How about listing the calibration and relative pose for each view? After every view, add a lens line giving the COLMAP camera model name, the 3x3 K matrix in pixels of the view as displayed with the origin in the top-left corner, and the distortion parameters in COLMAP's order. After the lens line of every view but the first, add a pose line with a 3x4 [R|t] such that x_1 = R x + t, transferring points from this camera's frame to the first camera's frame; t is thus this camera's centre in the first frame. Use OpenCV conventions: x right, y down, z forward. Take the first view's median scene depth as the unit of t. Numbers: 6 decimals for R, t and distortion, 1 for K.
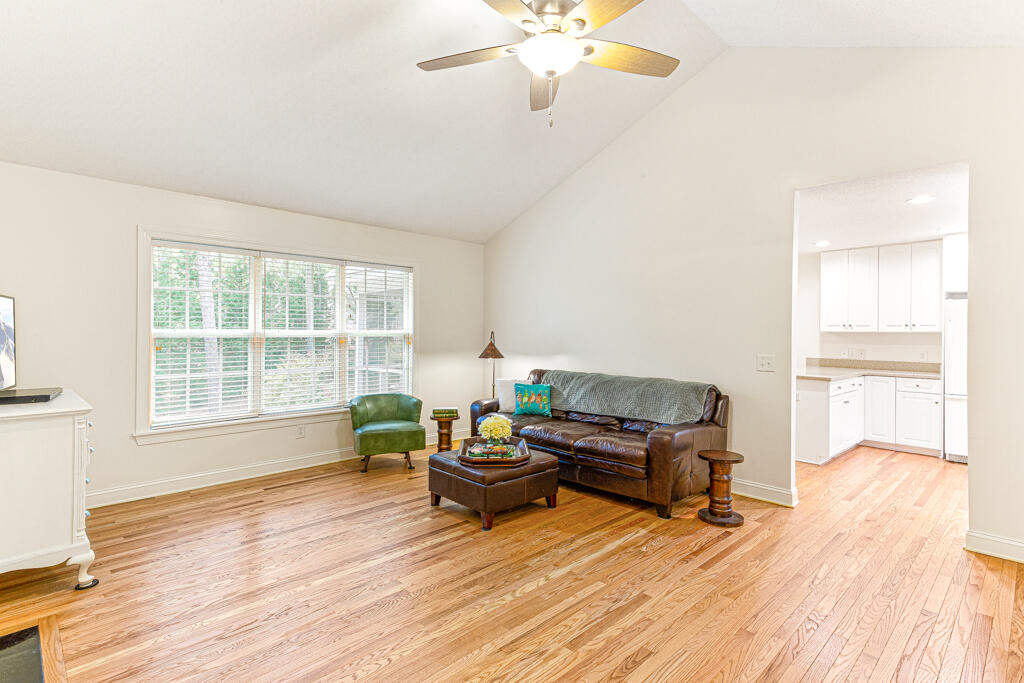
lens RADIAL K [[495.6, 0, 512.6], [0, 495.6, 337.2], [0, 0, 1]] dist [0.025339, 0.003492]
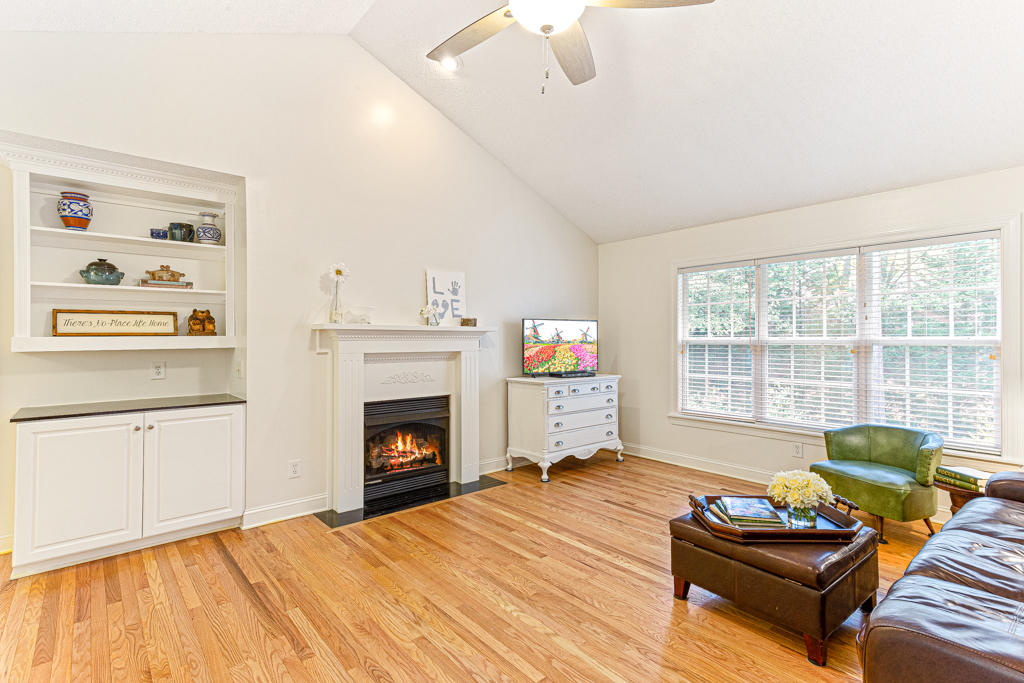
lens RADIAL K [[495.6, 0, 520.6], [0, 495.6, 340.8], [0, 0, 1]] dist [0.025339, 0.003492]
pose [[-0.053921, -0.000203, -0.998545, 0.635087], [-0.009867, 0.999951, 0.000330, -0.003897], [0.998496, 0.009870, -0.053920, 0.696326]]
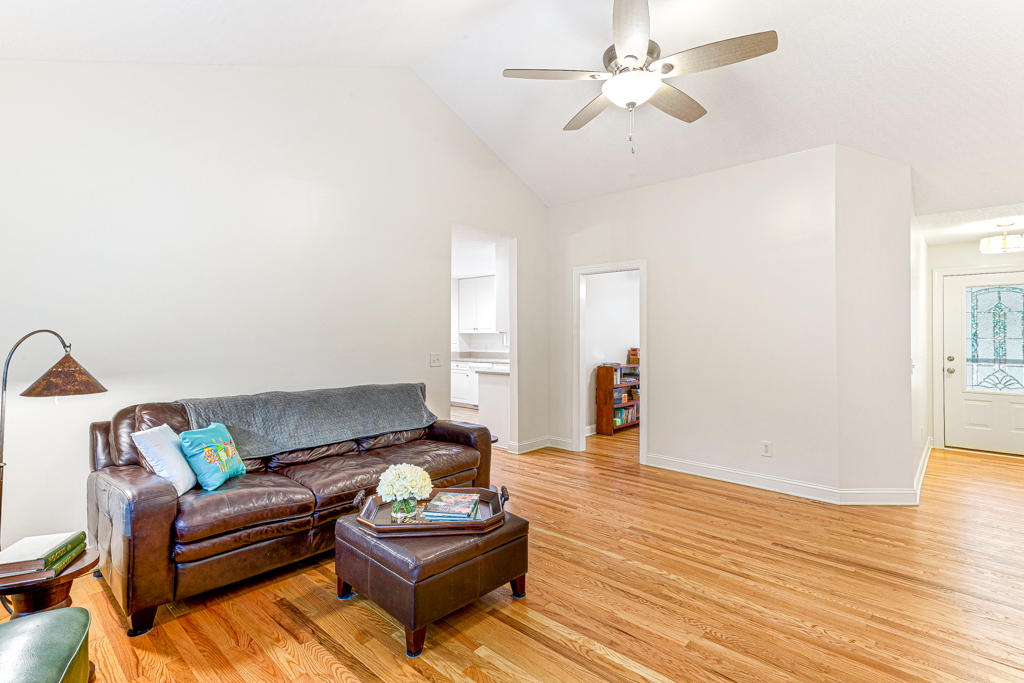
lens RADIAL K [[495.6, 0, 514.0], [0, 495.6, 338.2], [0, 0, 1]] dist [0.025339, 0.003492]
pose [[-0.058757, -0.012756, 0.998191, -0.706753], [0.004268, 0.999906, 0.013029, -0.013791], [-0.998263, 0.005026, -0.058697, 0.921034]]
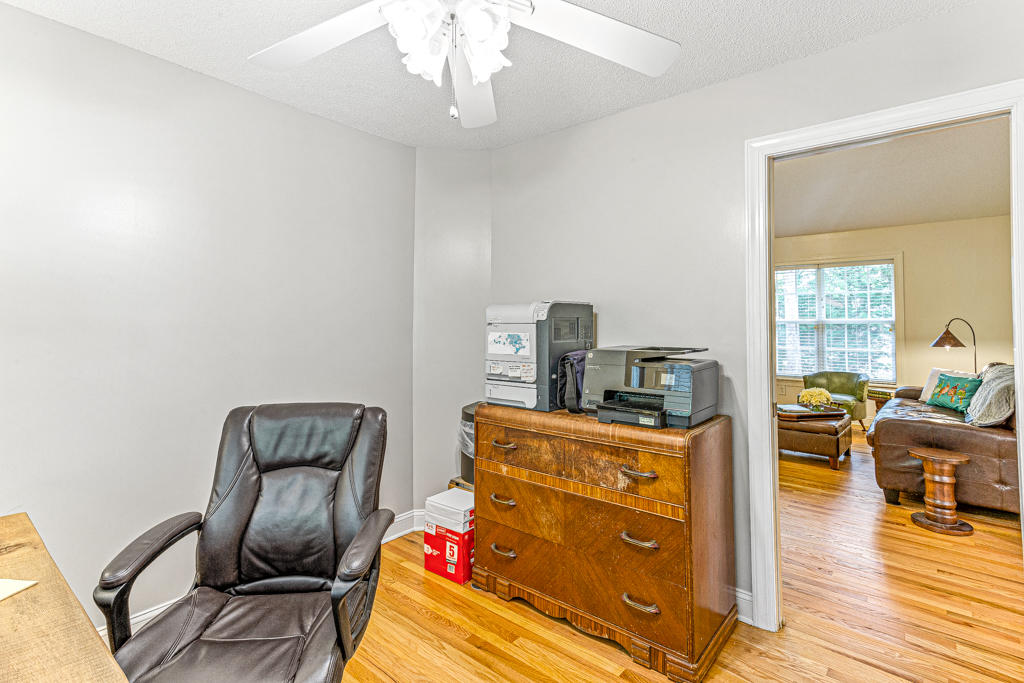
lens RADIAL K [[495.6, 0, 519.8], [0, 495.6, 332.7], [0, 0, 1]] dist [0.025339, 0.003492]
pose [[0.103211, 0.014193, -0.994558, 1.165412], [0.005192, 0.999877, 0.014808, -0.004025], [0.994646, -0.006692, 0.103125, 0.137294]]
